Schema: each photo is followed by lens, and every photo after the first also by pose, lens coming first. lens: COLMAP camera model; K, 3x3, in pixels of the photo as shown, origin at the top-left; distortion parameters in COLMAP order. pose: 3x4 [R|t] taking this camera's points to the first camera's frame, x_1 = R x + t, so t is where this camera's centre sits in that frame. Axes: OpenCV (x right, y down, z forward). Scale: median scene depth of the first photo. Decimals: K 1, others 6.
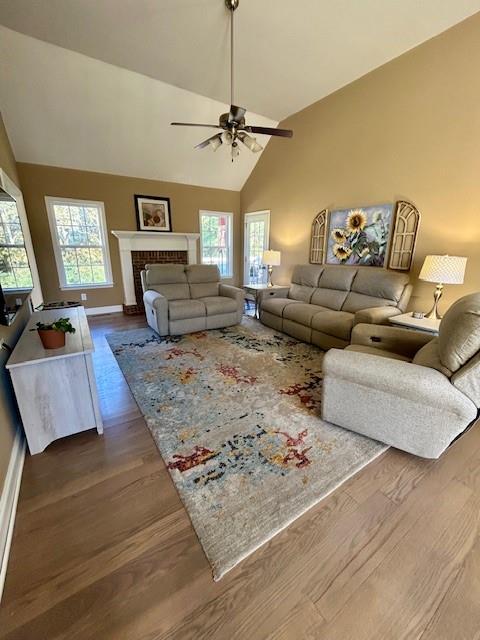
lens RADIAL K [[259.7, 0, 240.3], [0, 259.7, 316.4], [0, 0, 1]] dist [-0.003004, 0.001122]
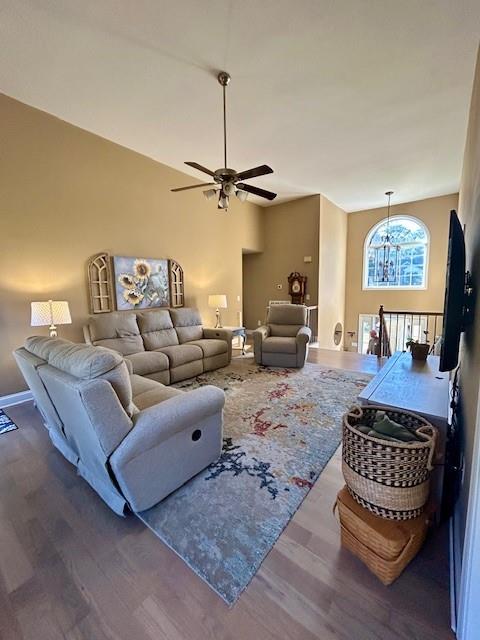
lens RADIAL K [[259.7, 0, 240.5], [0, 259.7, 325.2], [0, 0, 1]] dist [-0.003004, 0.001122]
pose [[-0.316026, -0.131003, 0.939663, -0.779888], [0.267024, 0.938103, 0.220591, -0.282704], [-0.910399, 0.320625, -0.261484, 1.008394]]
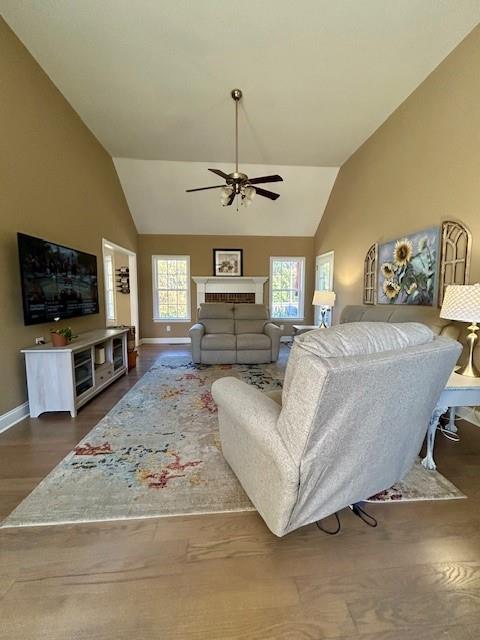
lens RADIAL K [[259.7, 0, 242.4], [0, 259.7, 318.0], [0, 0, 1]] dist [-0.003004, 0.001122]
pose [[0.877287, 0.035854, -0.478626, 0.411115], [-0.121136, 0.981463, -0.148512, 0.025862], [0.464429, 0.188267, 0.865368, 0.083198]]
